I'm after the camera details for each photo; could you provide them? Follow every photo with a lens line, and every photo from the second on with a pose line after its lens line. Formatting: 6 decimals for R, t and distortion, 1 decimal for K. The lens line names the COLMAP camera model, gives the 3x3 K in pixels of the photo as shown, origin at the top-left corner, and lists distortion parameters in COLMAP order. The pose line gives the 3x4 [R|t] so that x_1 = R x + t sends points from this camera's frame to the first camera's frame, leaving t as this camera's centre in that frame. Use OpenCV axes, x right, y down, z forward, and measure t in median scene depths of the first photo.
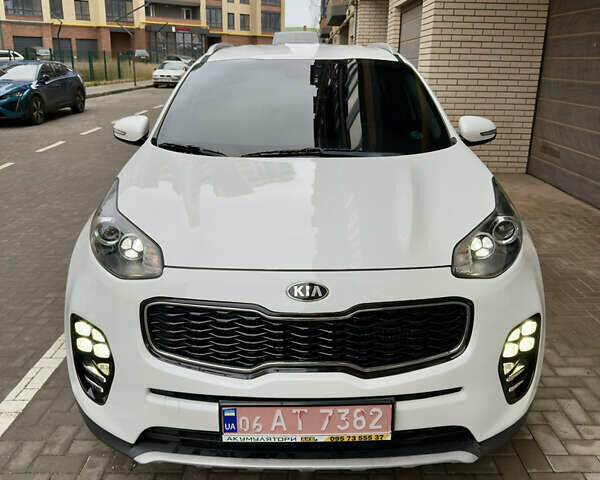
lens RADIAL K [[562.8, 0, 300.0], [0, 562.8, 240.0], [0, 0, 1]] dist [0.132508, -0.238729]
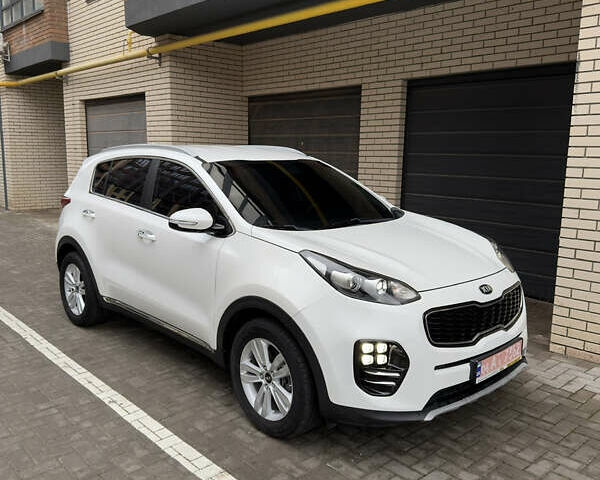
lens RADIAL K [[552.3, 0, 297.2], [0, 552.3, 252.5], [0, 0, 1]] dist [0.186137, -0.391783]
pose [[0.736037, -0.122490, 0.665767, -1.560093], [0.196494, 0.979808, -0.036965, -0.073607], [-0.647796, 0.158027, 0.745244, 0.023874]]
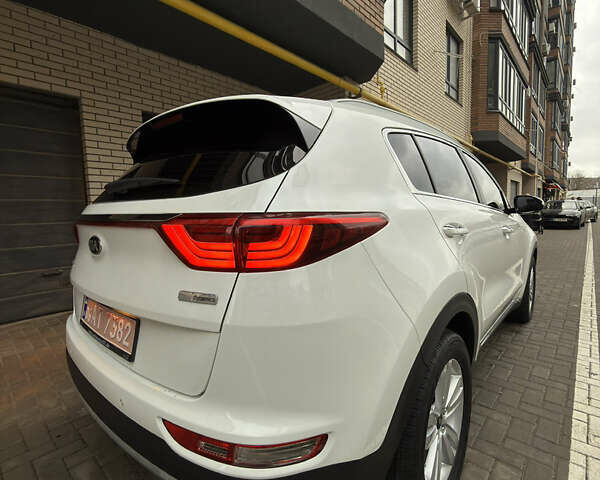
lens RADIAL K [[320.1, 0, 300.0], [0, 320.1, 240.0], [0, 0, 1]] dist [-0.000564, 0.000877]
pose [[-0.747524, -0.049956, 0.662353, -0.707836], [0.212396, 0.926838, 0.309611, -0.849765], [-0.629361, 0.372123, -0.682224, 3.426214]]
